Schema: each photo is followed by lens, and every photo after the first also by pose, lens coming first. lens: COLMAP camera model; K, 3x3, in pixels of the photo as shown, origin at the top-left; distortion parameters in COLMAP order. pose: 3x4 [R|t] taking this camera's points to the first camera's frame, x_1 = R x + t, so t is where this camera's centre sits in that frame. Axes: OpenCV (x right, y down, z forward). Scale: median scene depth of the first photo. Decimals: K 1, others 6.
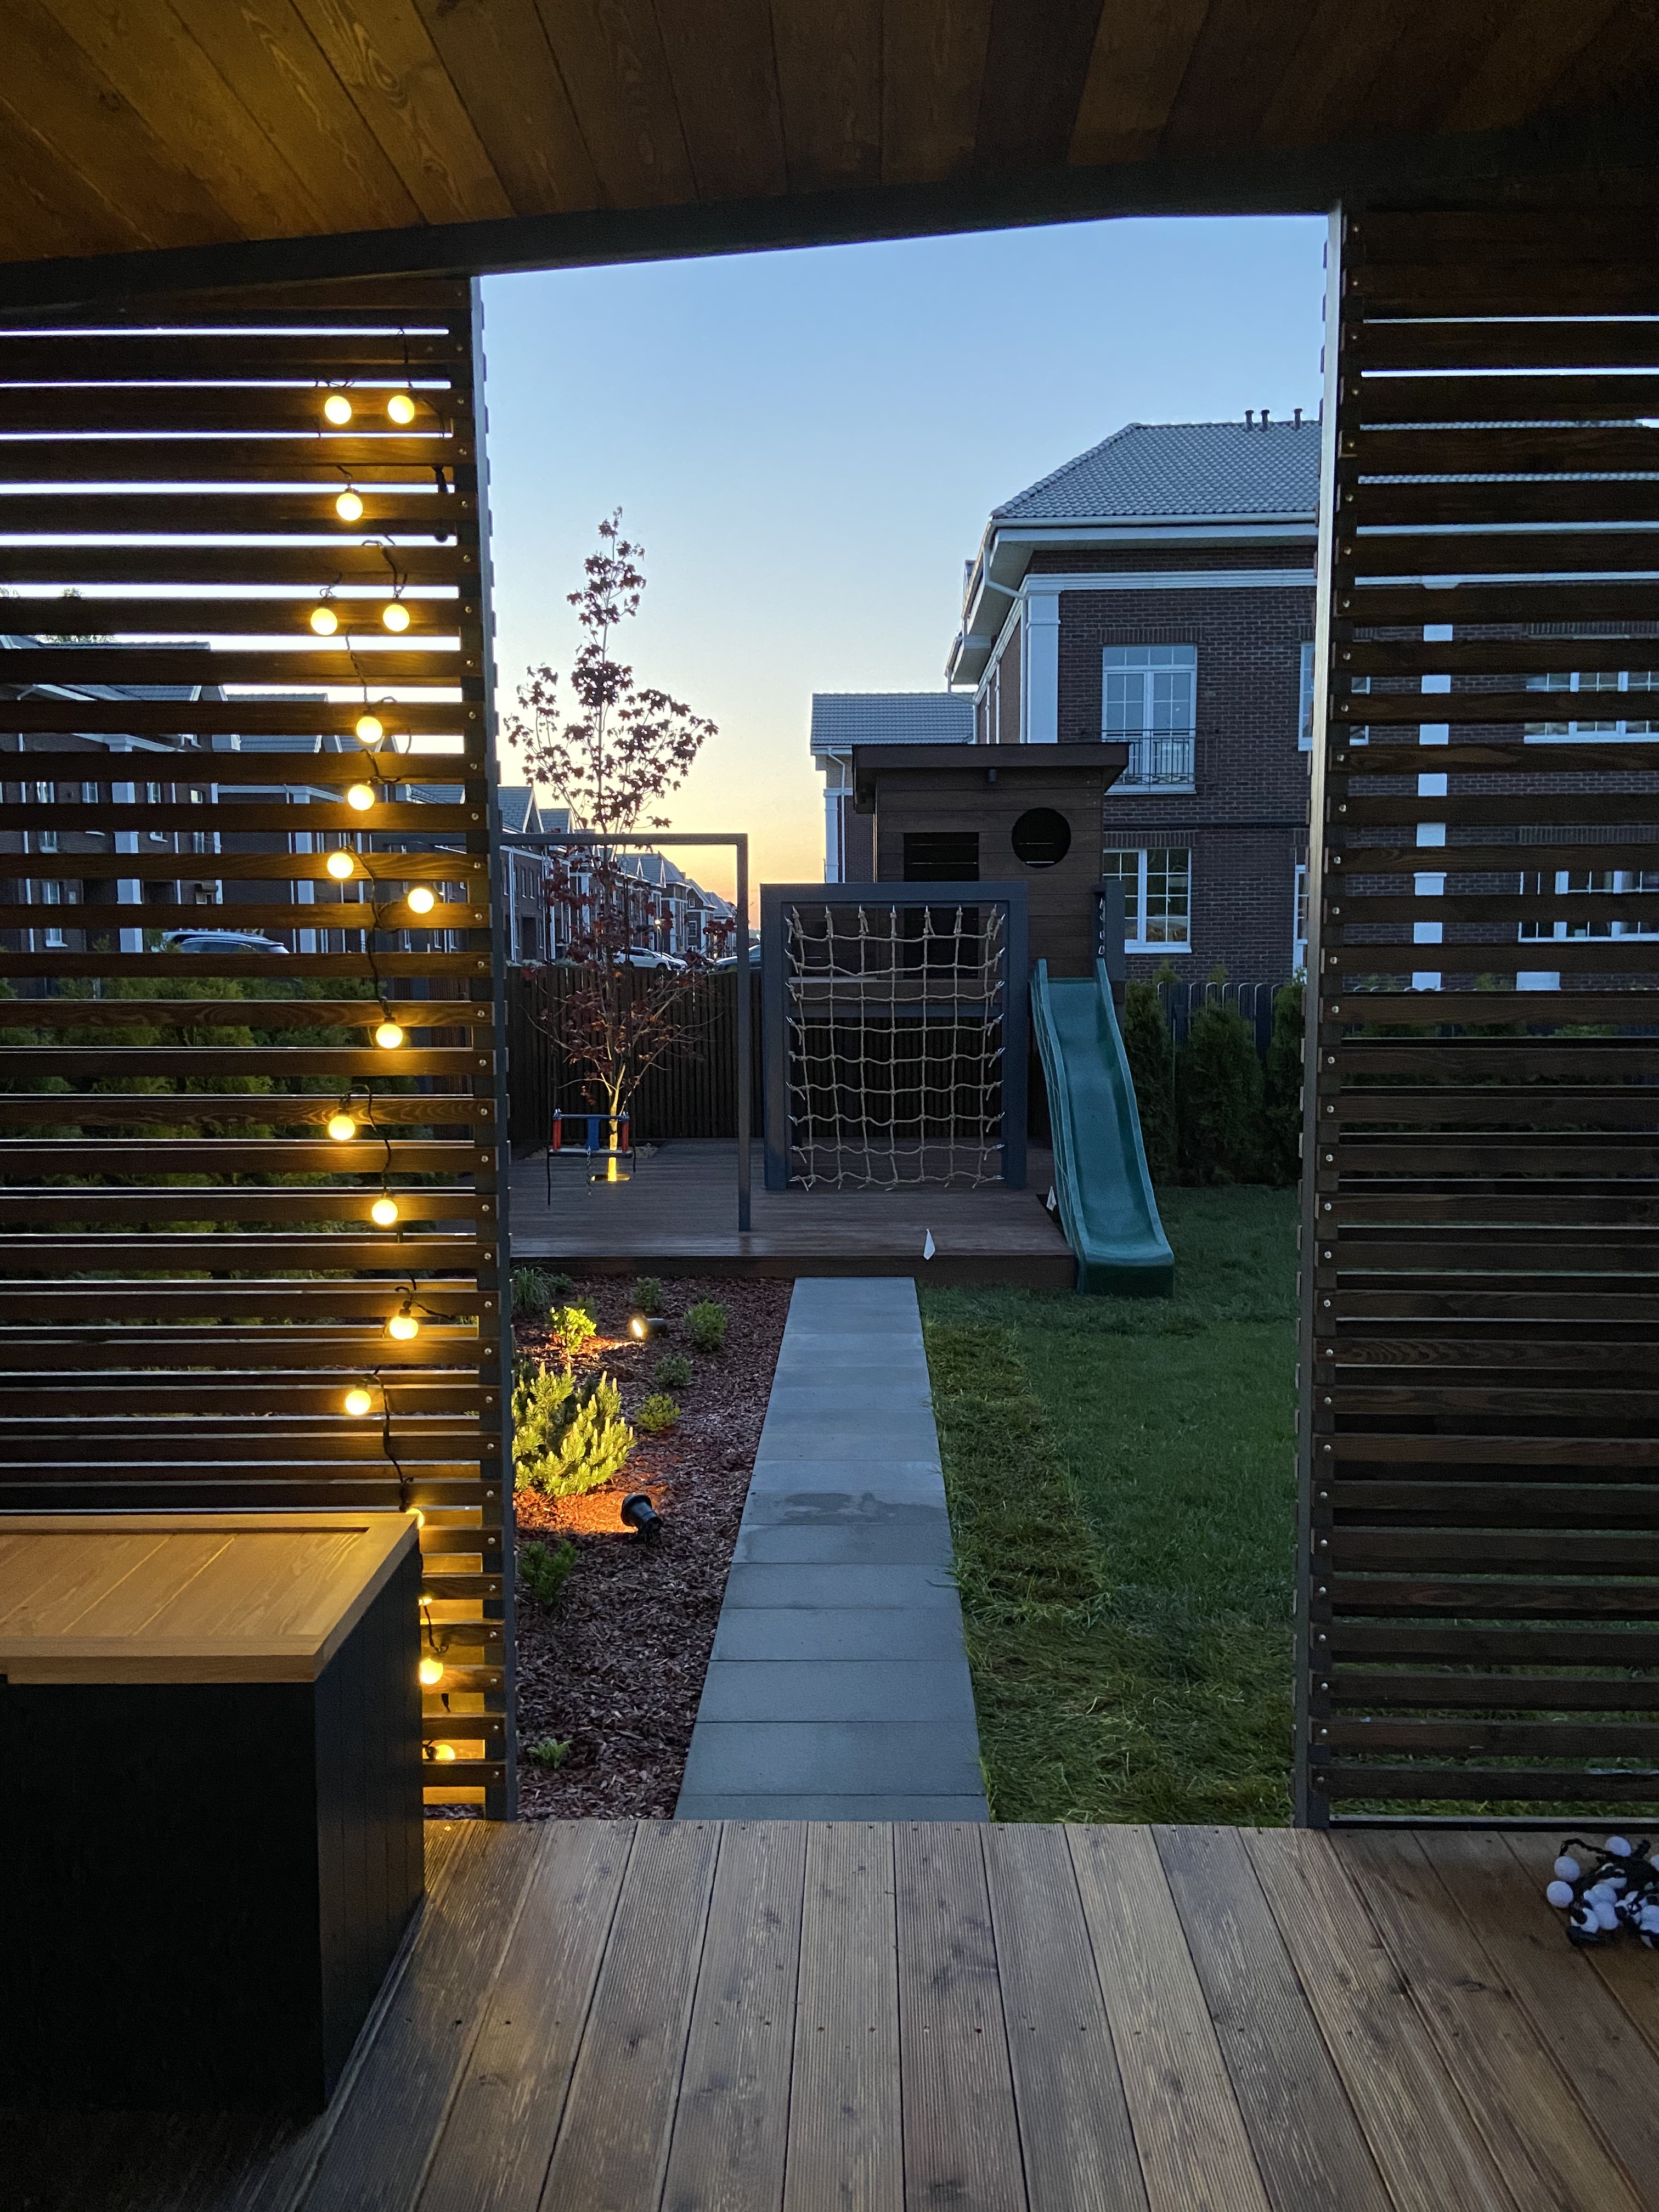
lens RADIAL K [[1655.6, 0, 842.4], [0, 1655.6, 1088.5], [0, 0, 1]] dist [0.119054, -0.147015]
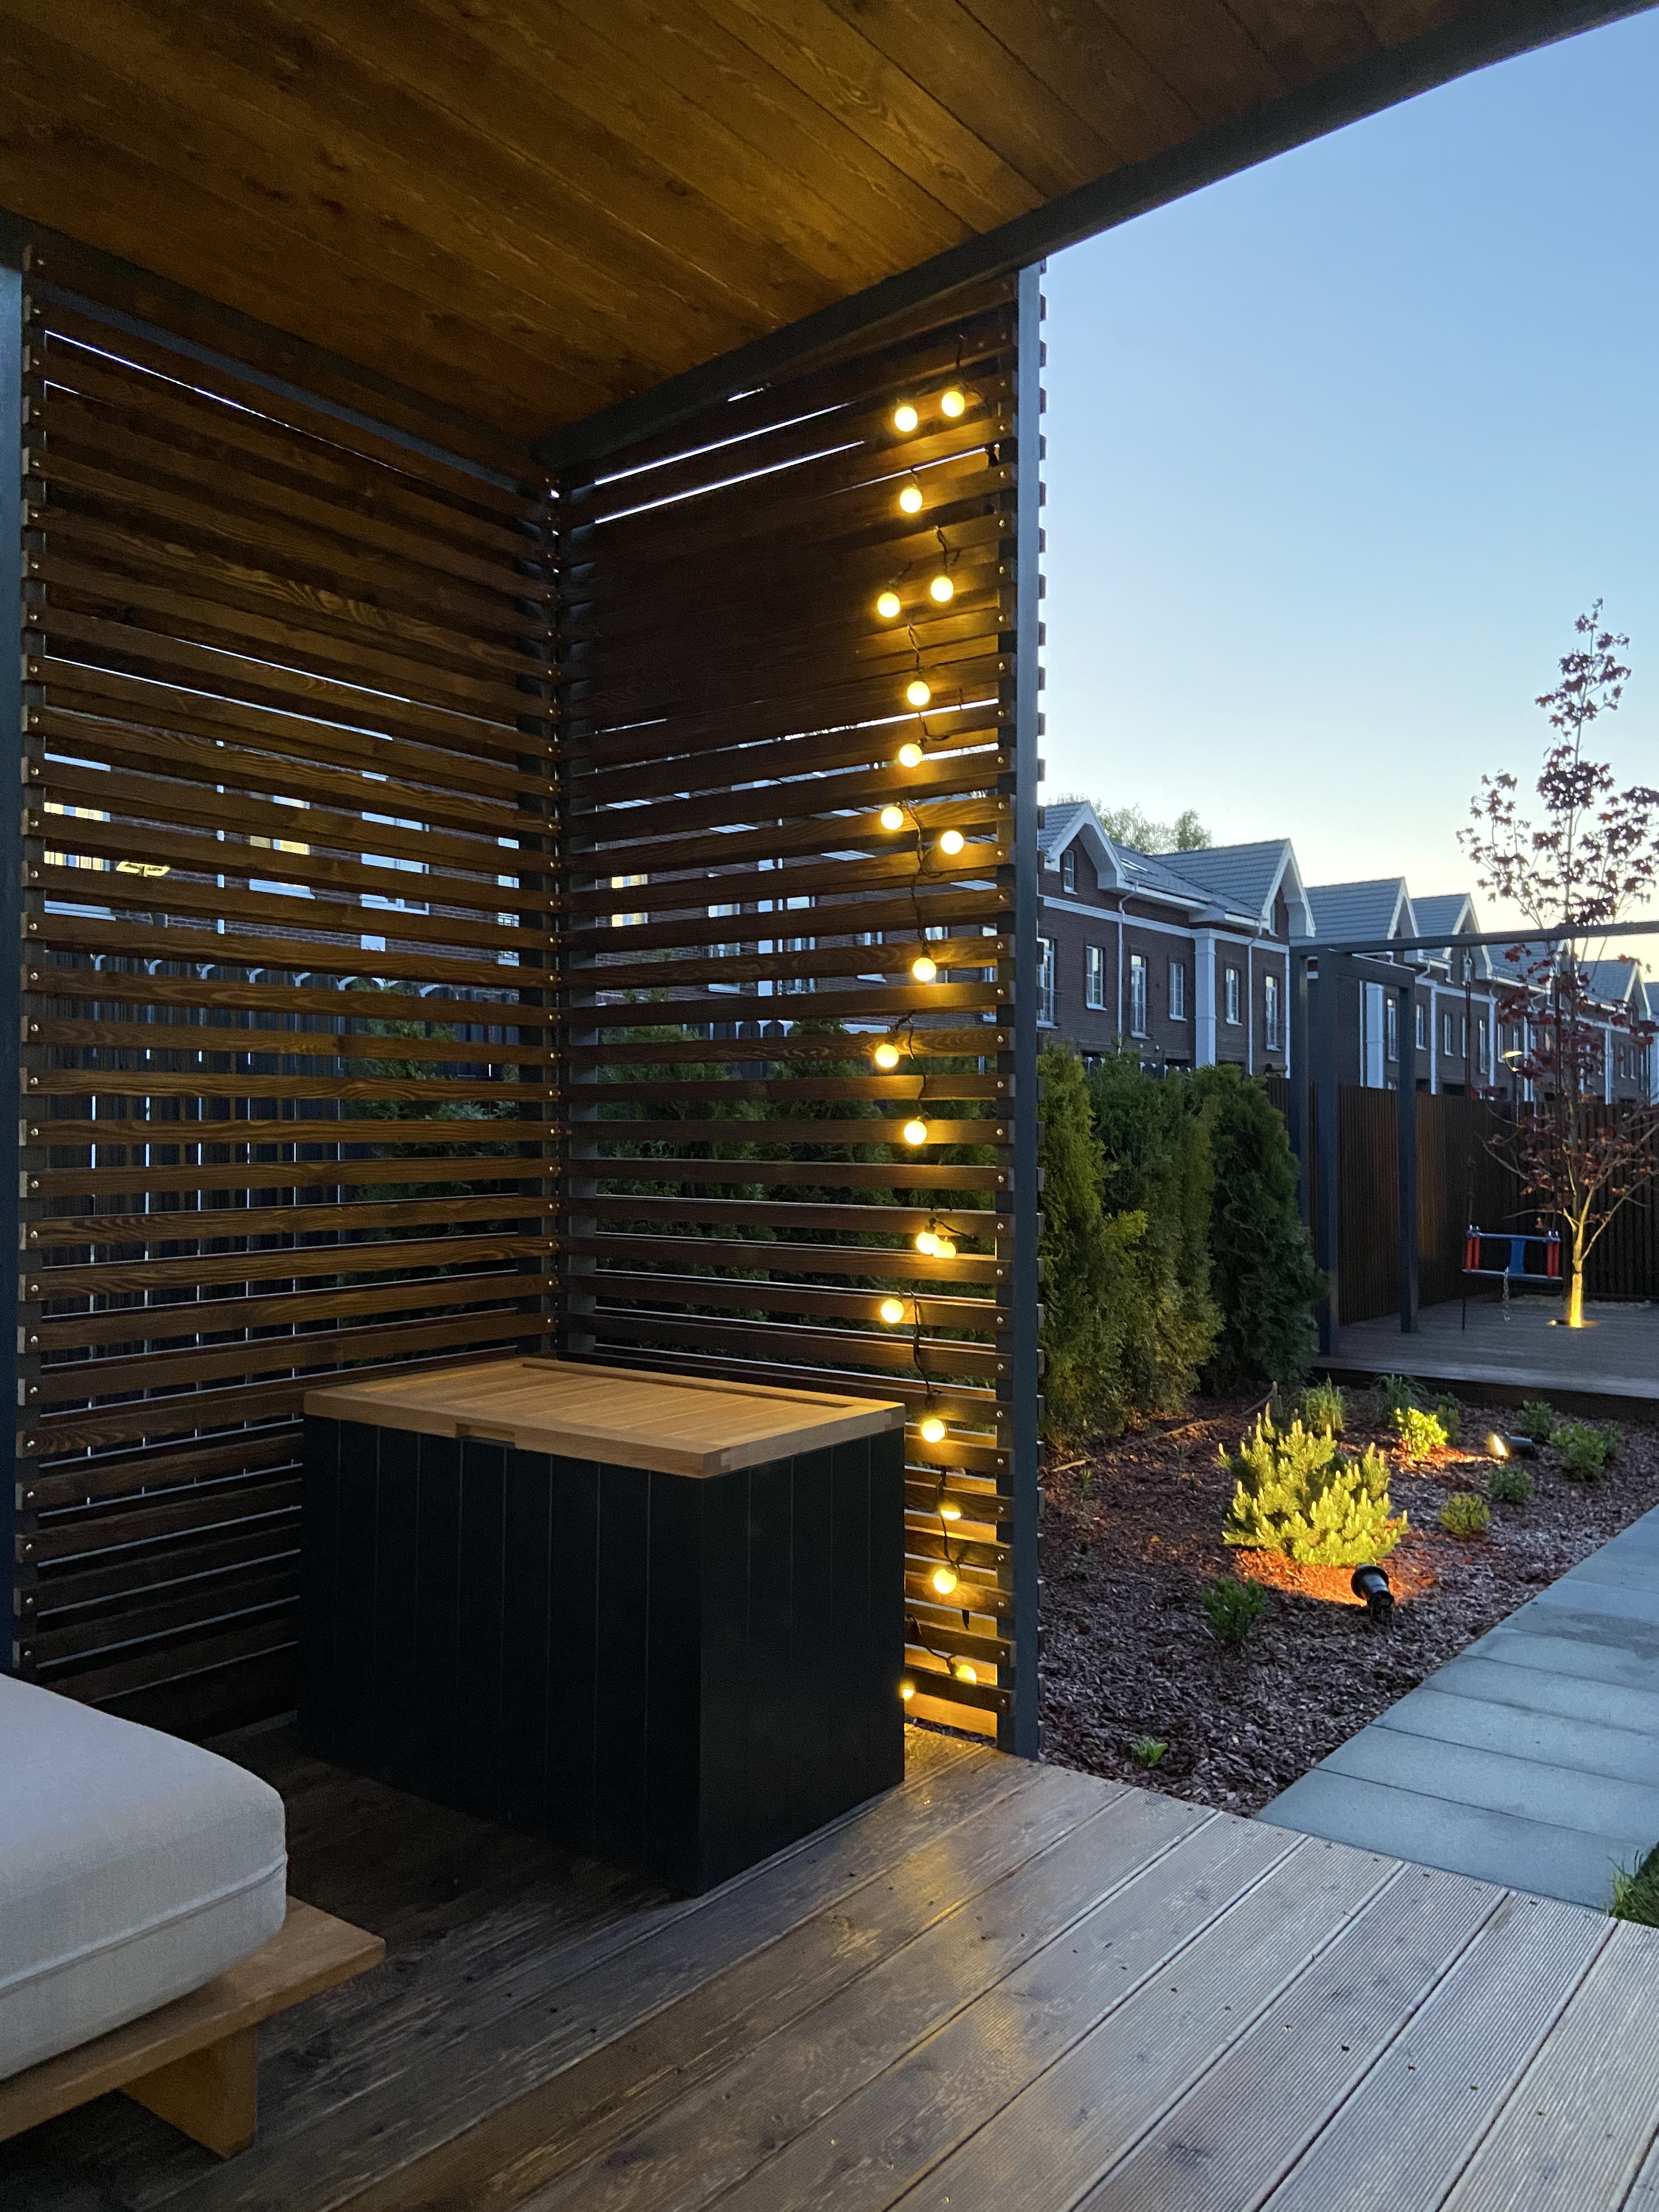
lens RADIAL K [[1655.6, 0, 845.2], [0, 1655.6, 1104.9], [0, 0, 1]] dist [0.119054, -0.147015]
pose [[0.808844, -0.001433, -0.588021, 0.127807], [-0.059438, 0.994676, -0.084182, 0.059515], [0.585011, 0.103041, 0.804453, 0.043591]]
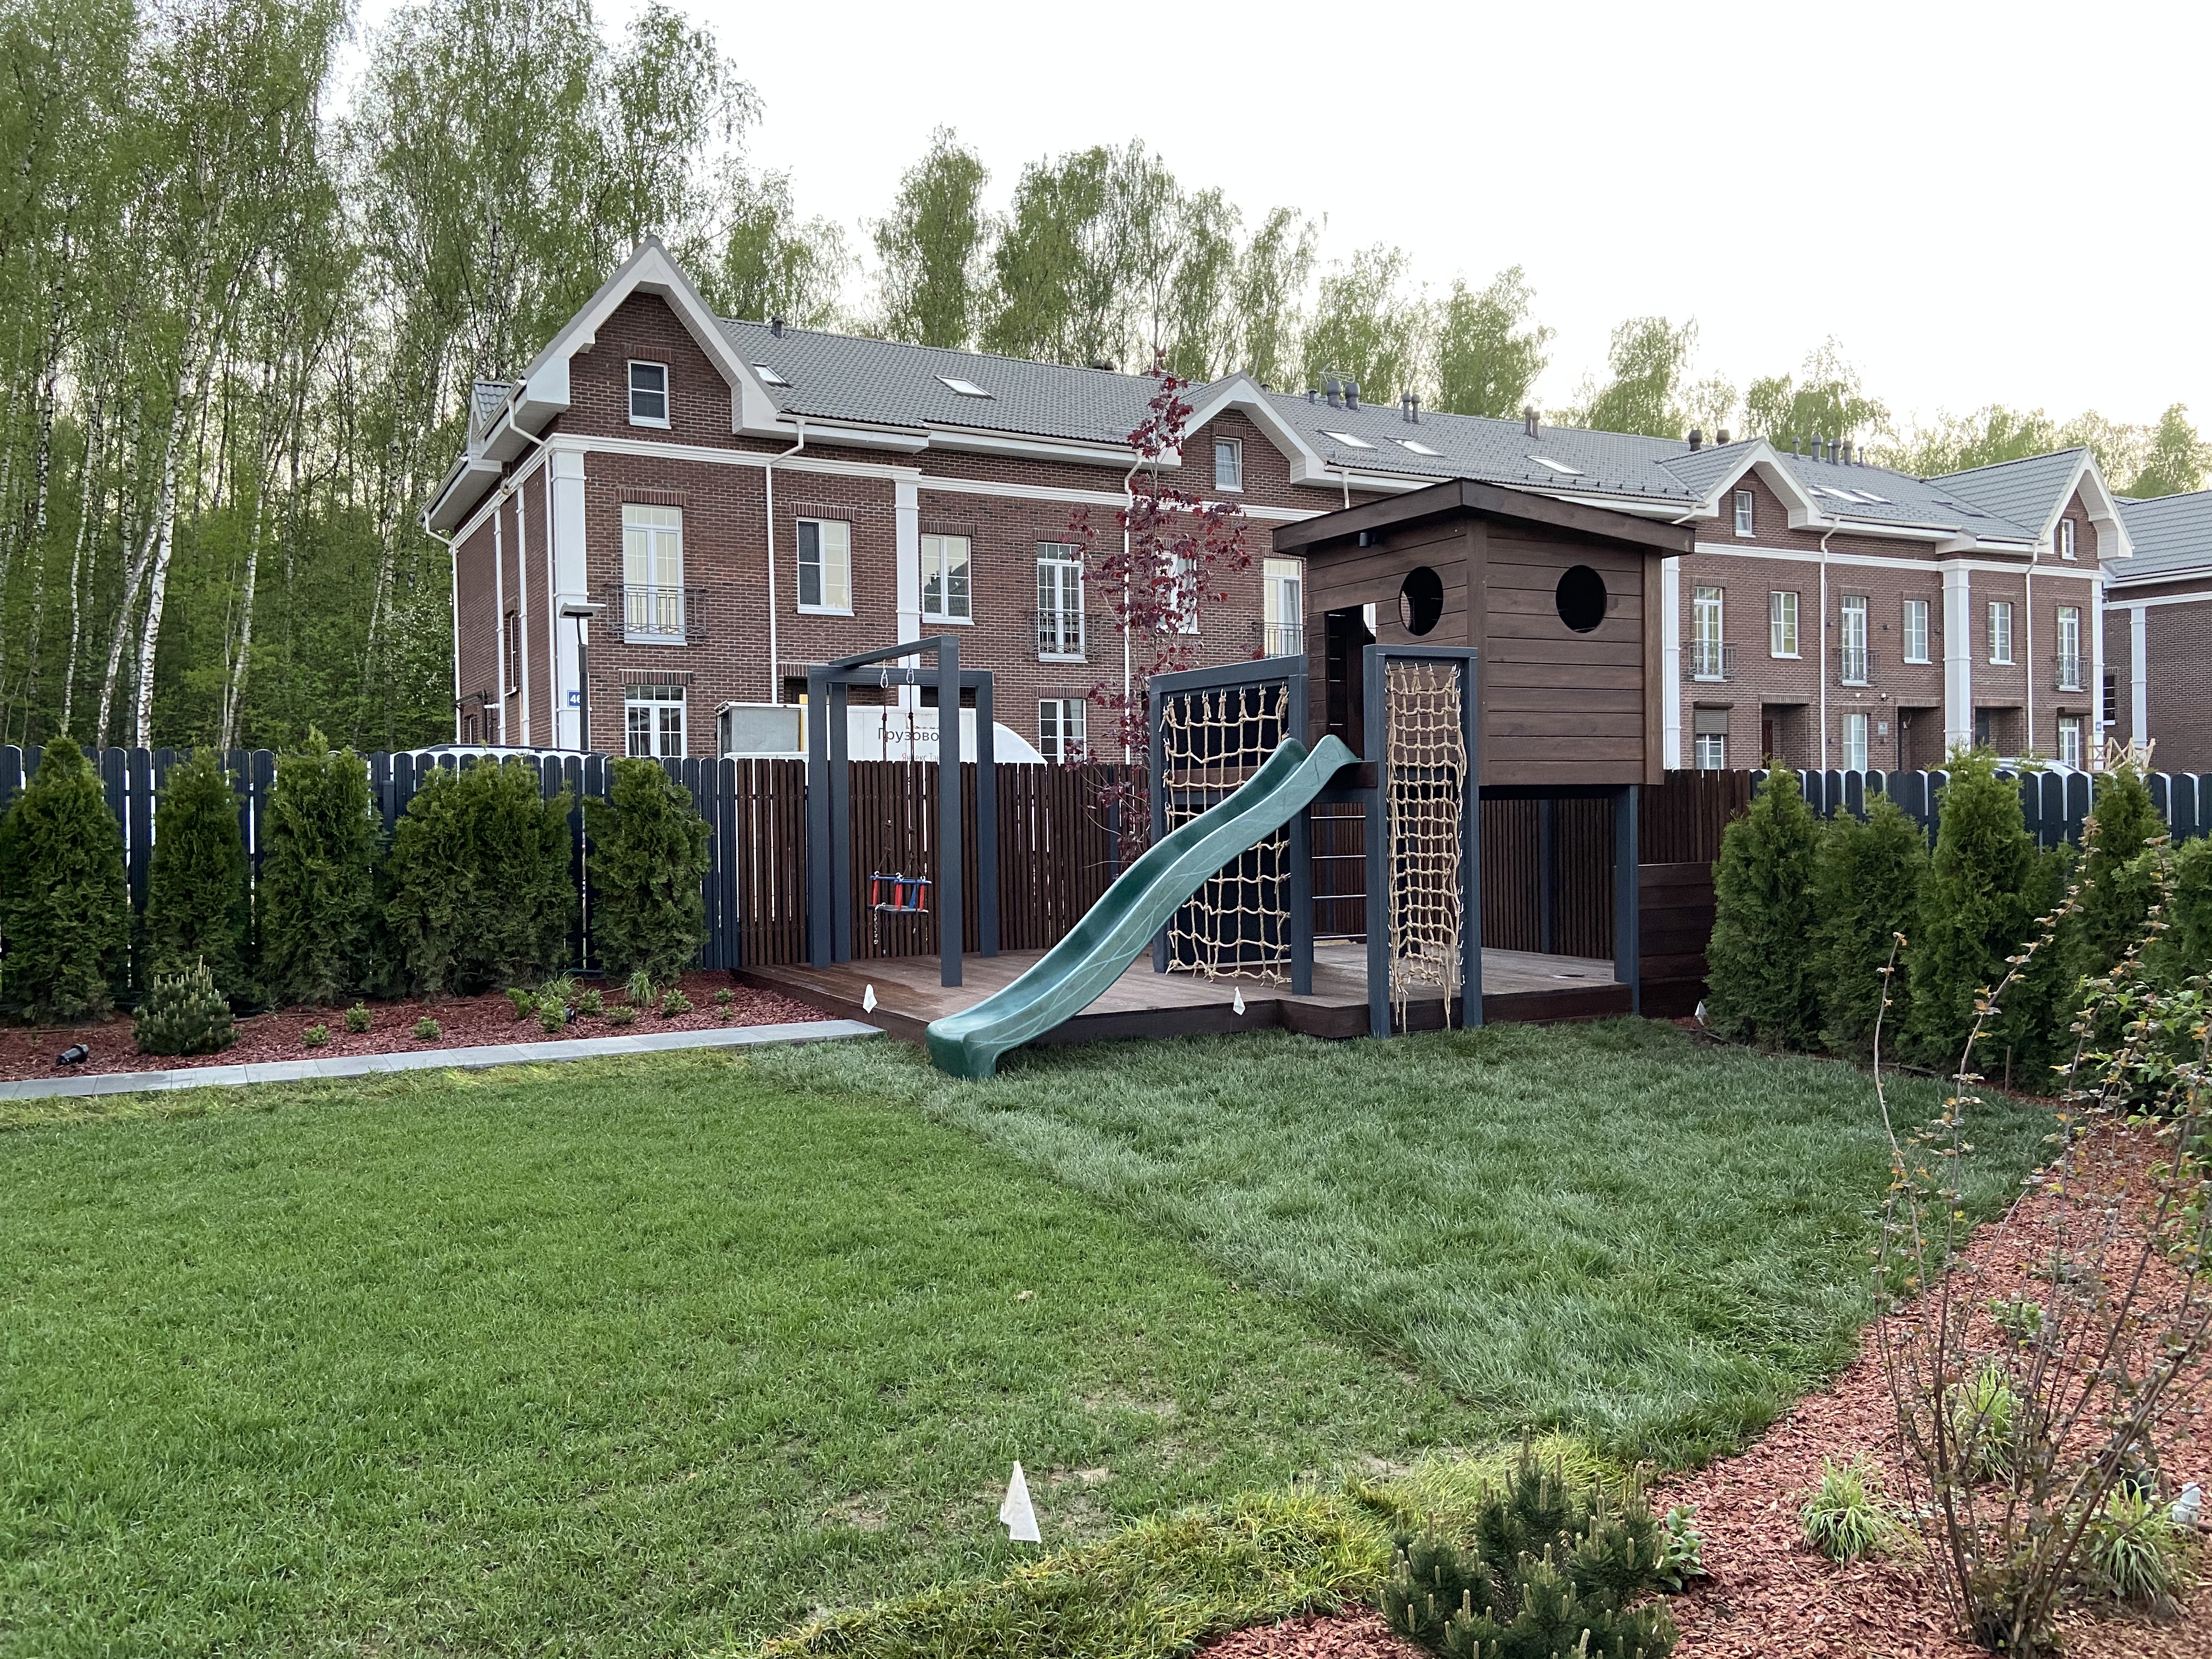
lens RADIAL K [[1655.6, 0, 1110.4], [0, 1655.6, 815.9], [0, 0, 1]] dist [0.119054, -0.147015]
pose [[0.492462, 0.006185, -0.870312, 1.299309], [-0.064816, 0.997458, -0.029588, -0.004650], [0.867917, 0.070981, 0.491611, 0.719011]]
